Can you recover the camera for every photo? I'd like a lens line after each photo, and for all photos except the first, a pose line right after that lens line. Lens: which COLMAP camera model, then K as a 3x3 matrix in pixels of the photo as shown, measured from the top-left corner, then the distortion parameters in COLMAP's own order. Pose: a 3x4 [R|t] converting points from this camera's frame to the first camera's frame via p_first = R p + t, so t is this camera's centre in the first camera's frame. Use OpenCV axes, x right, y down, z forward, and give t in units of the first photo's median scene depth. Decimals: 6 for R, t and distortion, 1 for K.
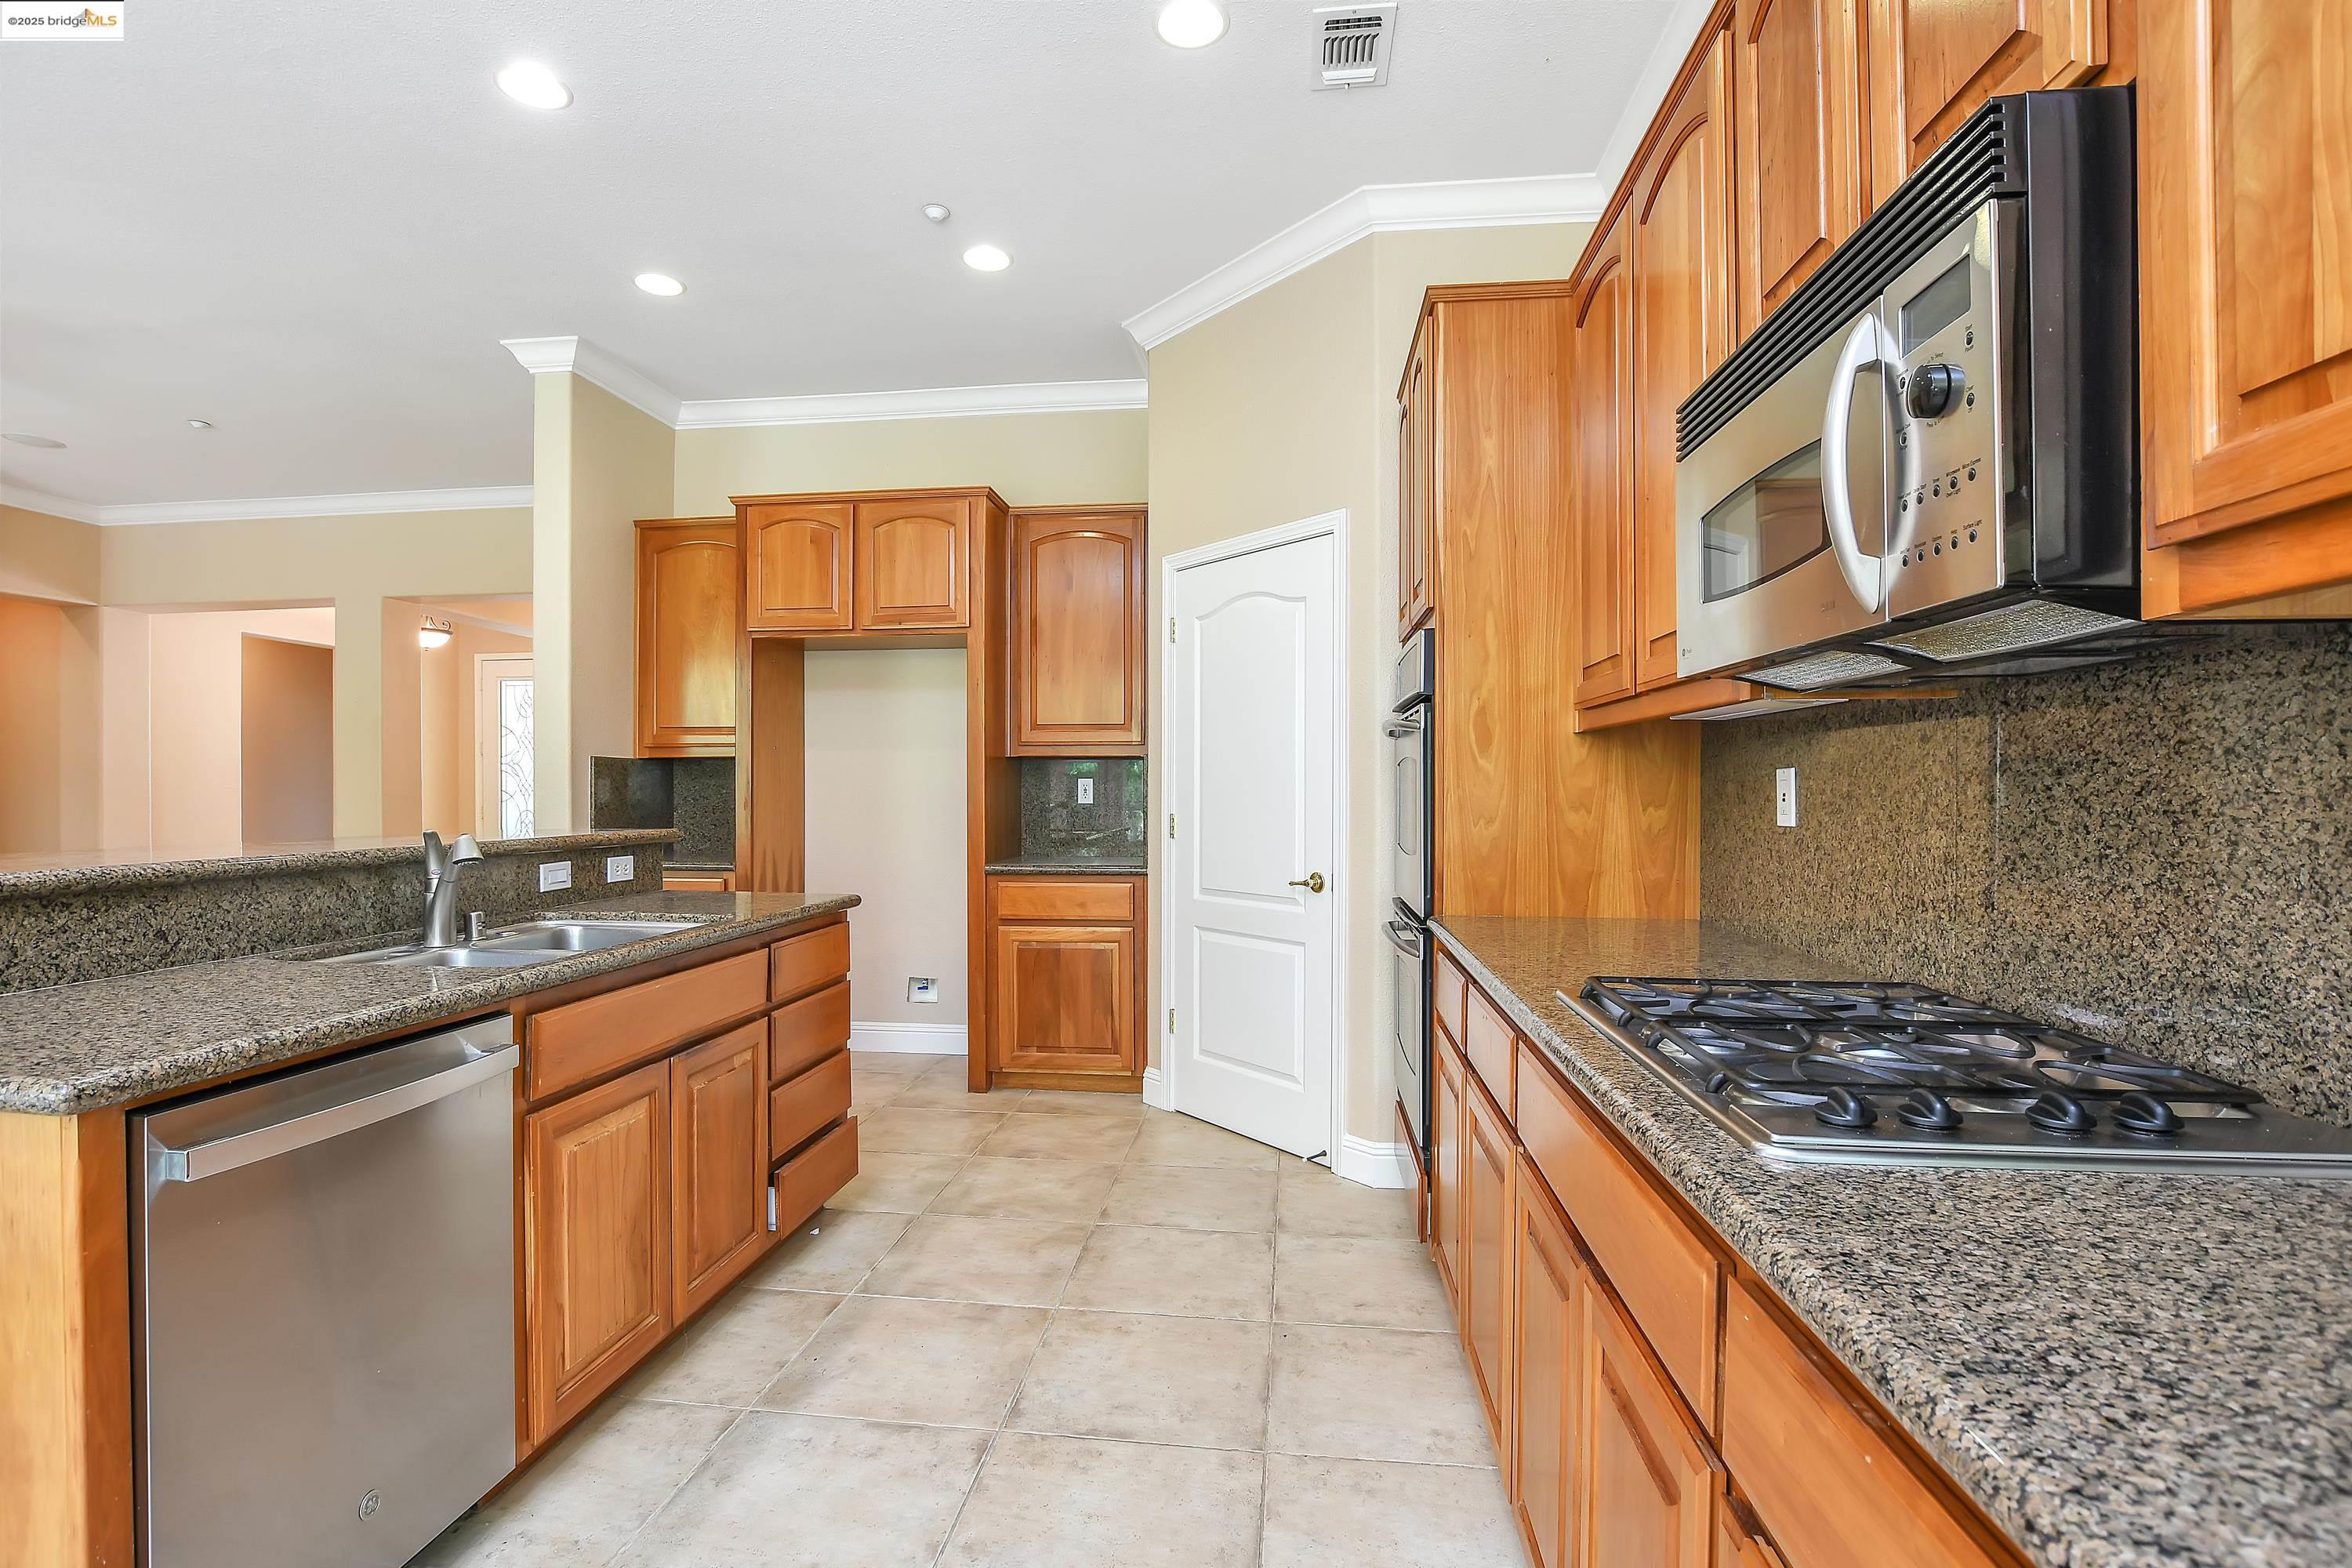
lens RADIAL K [[1112.8, 0, 1166.8], [0, 1112.8, 791.1], [0, 0, 1]] dist [-0.020989, 0.000566]
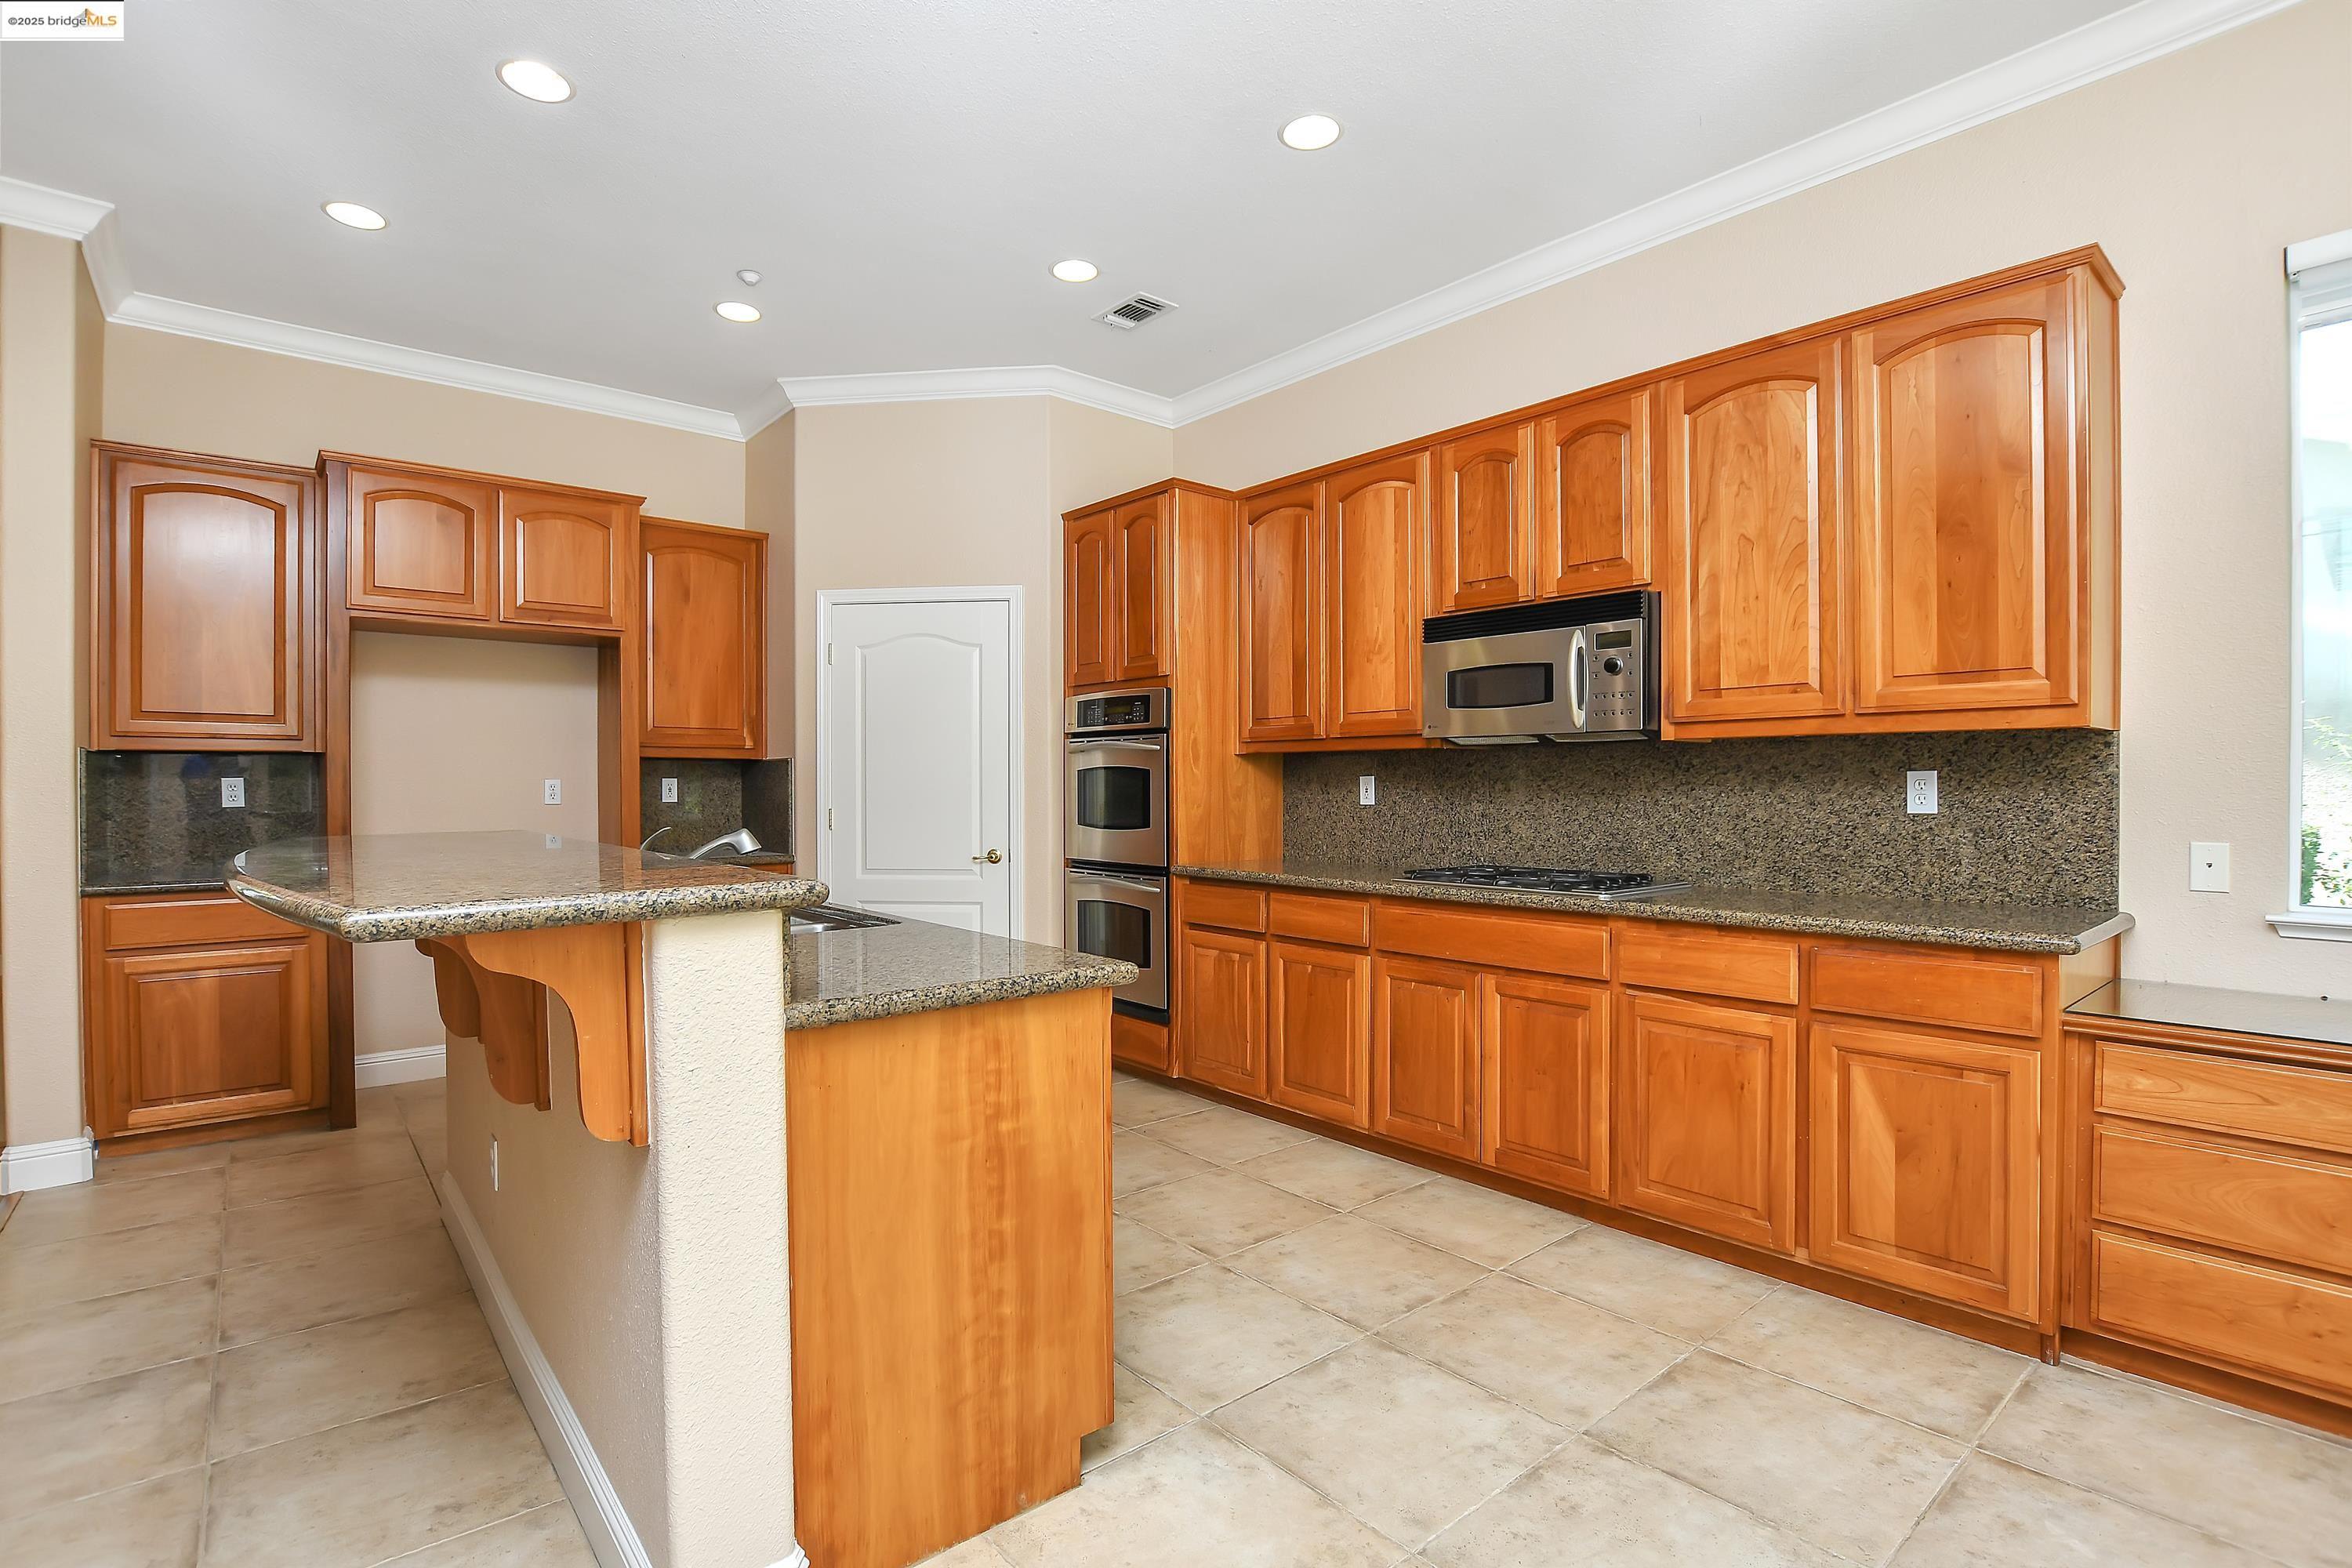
lens RADIAL K [[1112.8, 0, 1172.7], [0, 1112.8, 785.2], [0, 0, 1]] dist [-0.020989, 0.000566]
pose [[0.679300, -0.001372, 0.733859, -0.971462], [0.005023, 0.999984, -0.002781, -0.000587], [-0.733844, 0.005576, 0.679296, -0.107720]]
